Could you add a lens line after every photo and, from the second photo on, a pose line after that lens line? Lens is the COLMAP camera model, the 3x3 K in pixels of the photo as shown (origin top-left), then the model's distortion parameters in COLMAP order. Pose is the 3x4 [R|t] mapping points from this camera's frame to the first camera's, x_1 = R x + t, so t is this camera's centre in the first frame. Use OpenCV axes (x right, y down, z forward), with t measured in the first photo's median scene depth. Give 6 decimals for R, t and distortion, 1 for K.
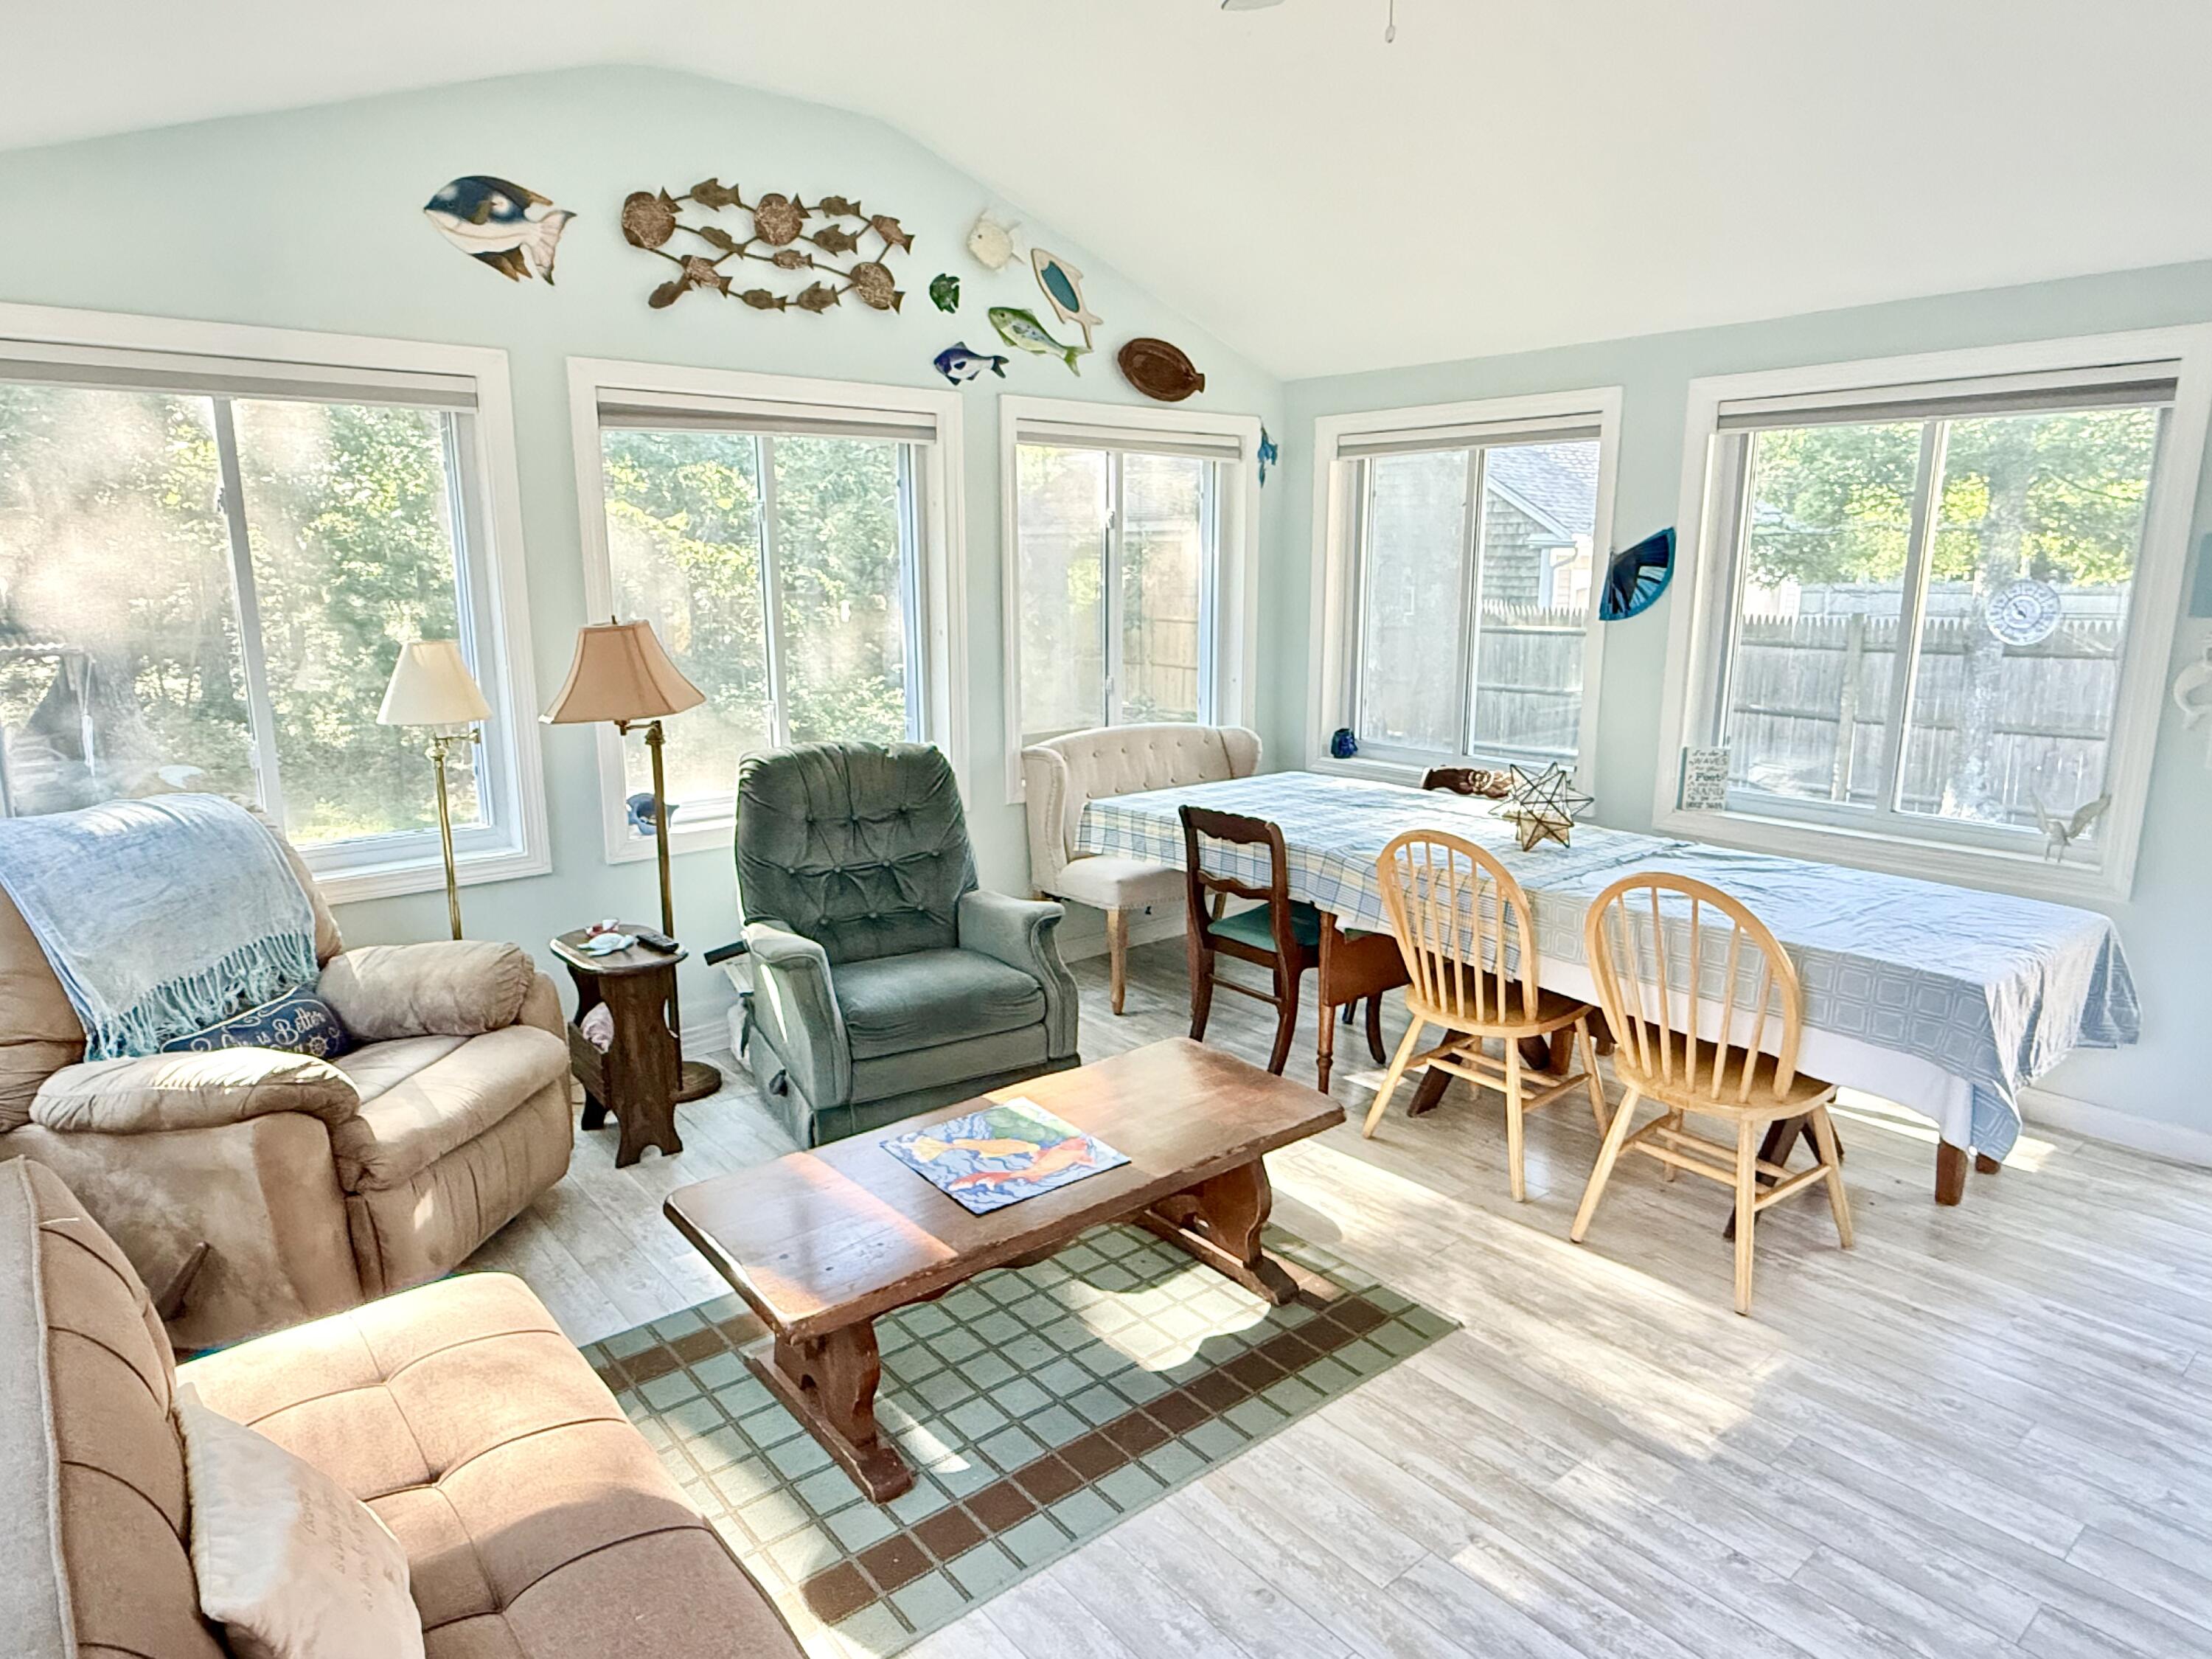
lens RADIAL K [[1300.0, 0, 1120.4], [0, 1300.0, 830.4], [0, 0, 1]] dist [0.001333, 0.001129]
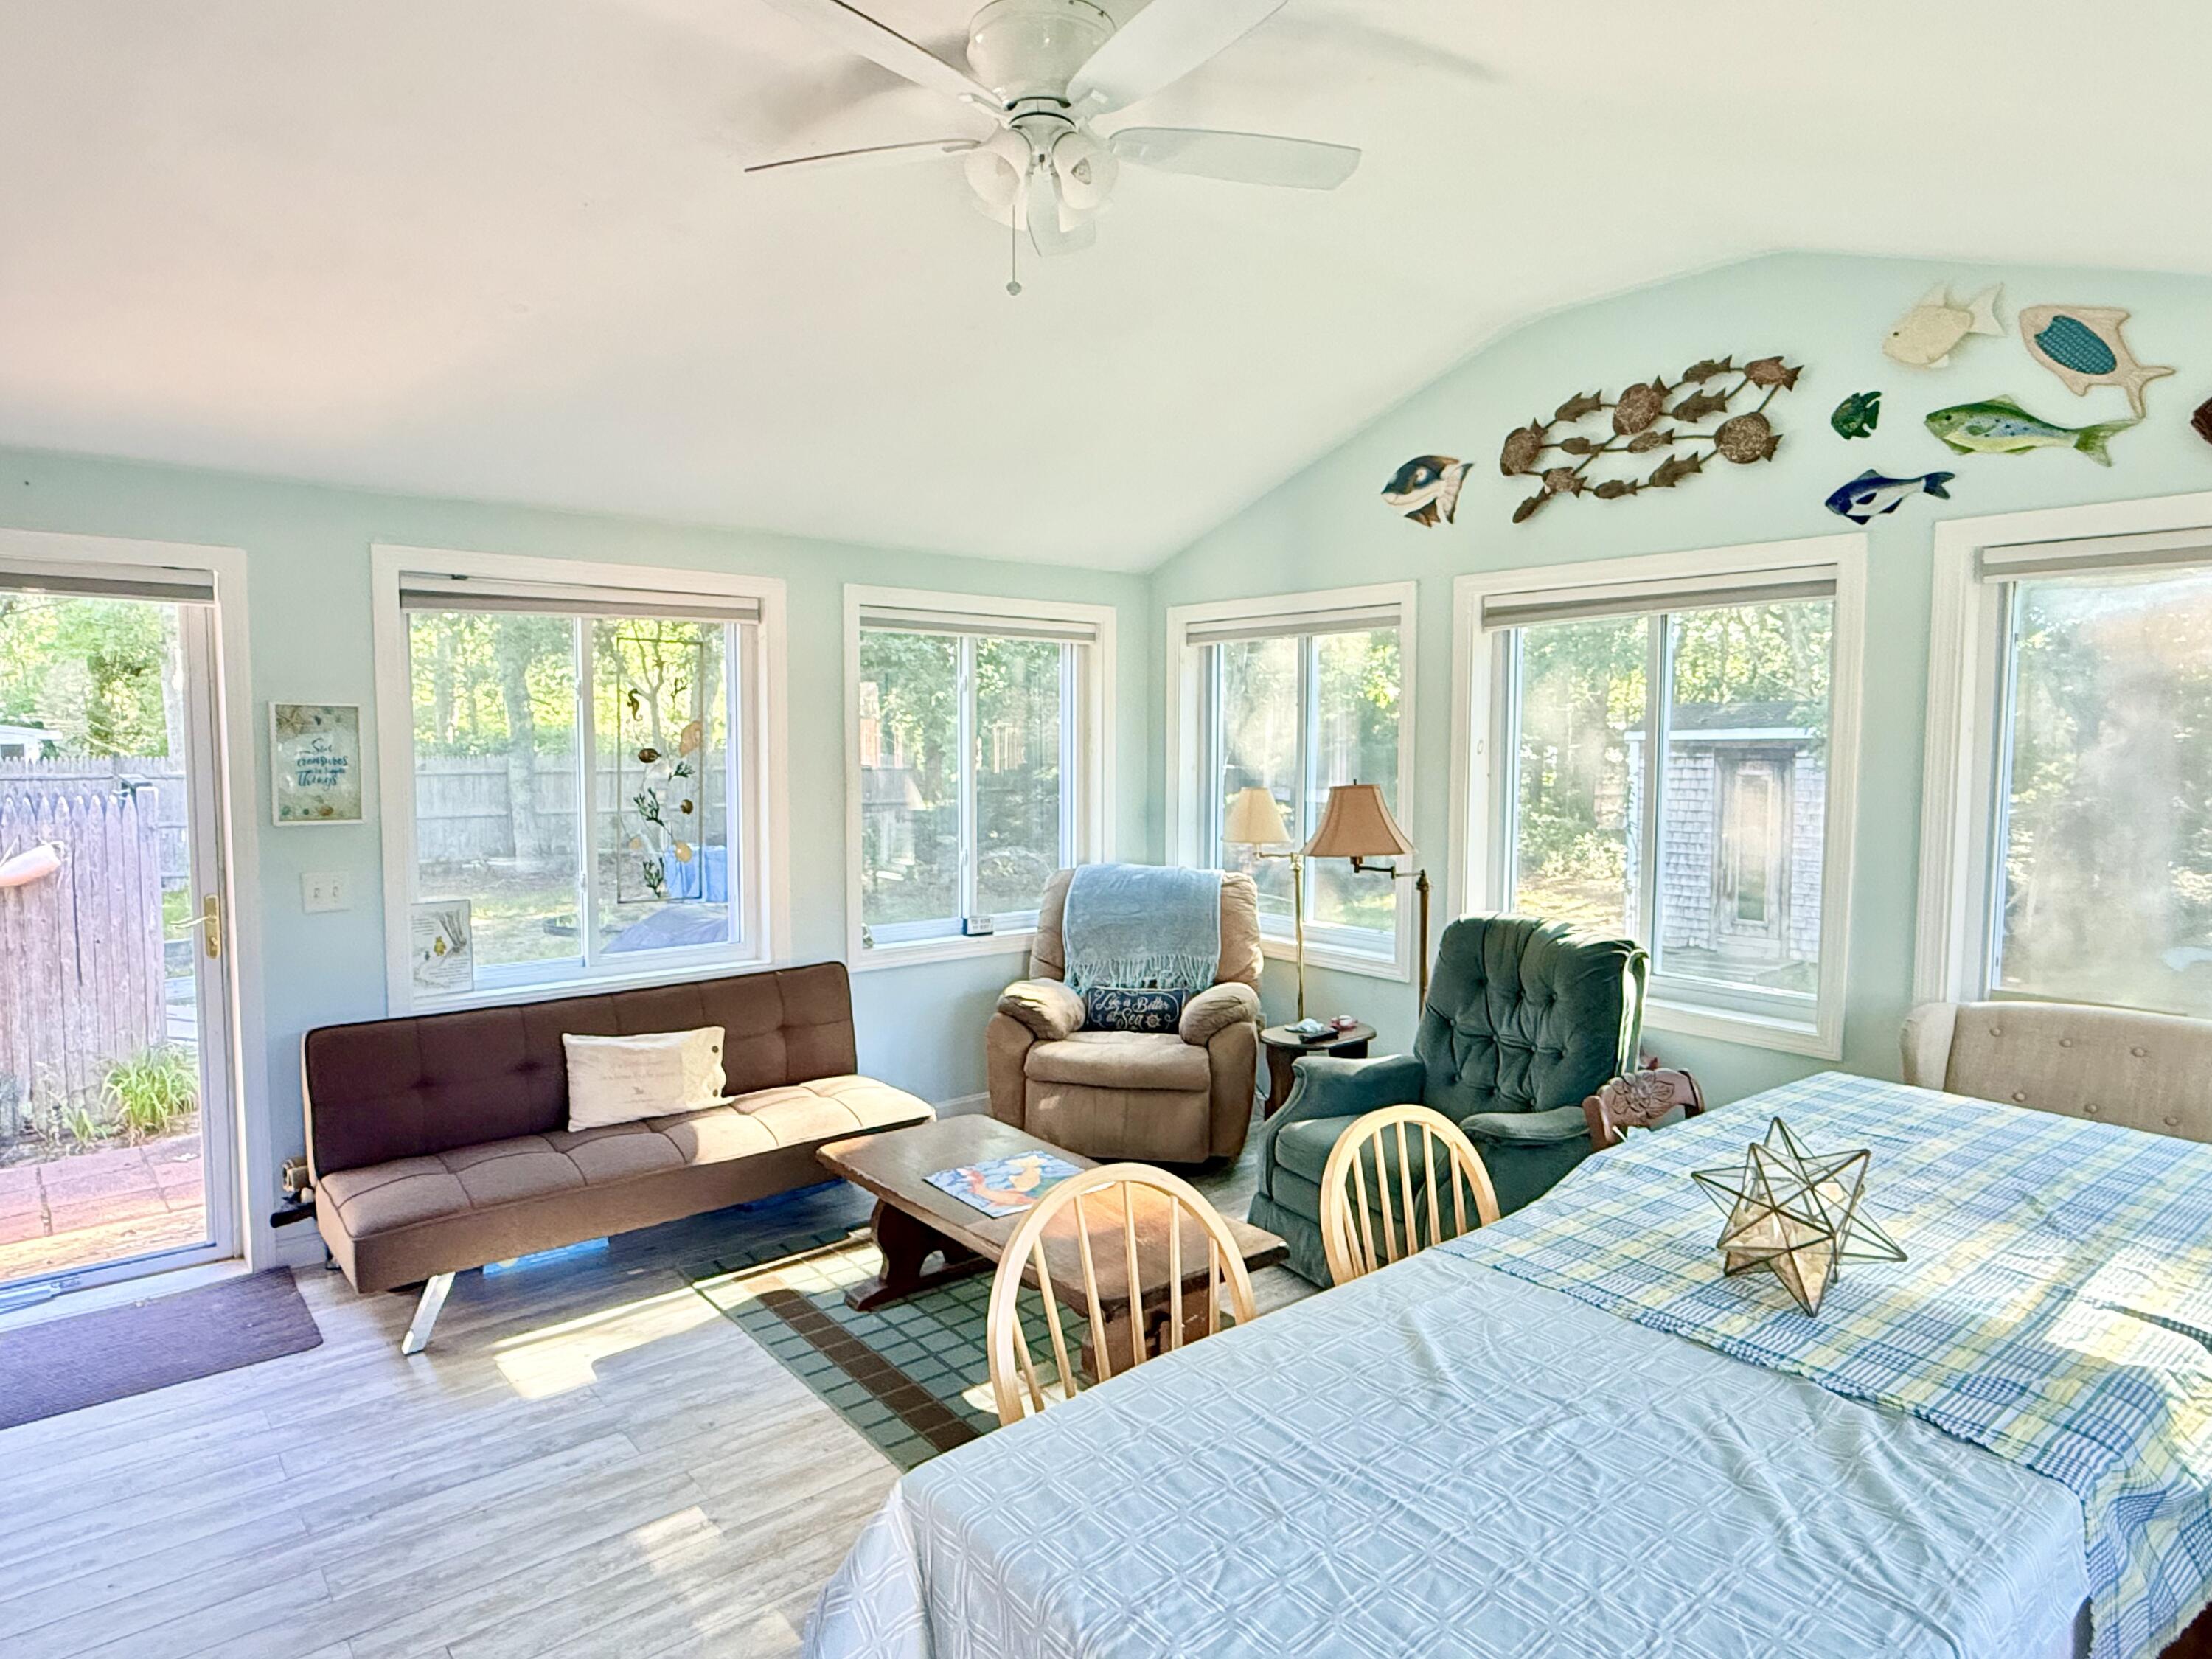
lens RADIAL K [[1300.0, 0, 1120.4], [0, 1300.0, 830.4], [0, 0, 1]] dist [0.001333, 0.001129]
pose [[0.006178, 0.083496, -0.996489, 0.761041], [-0.200112, 0.976454, 0.080577, -0.146212], [0.979754, 0.198911, 0.022741, 0.636096]]
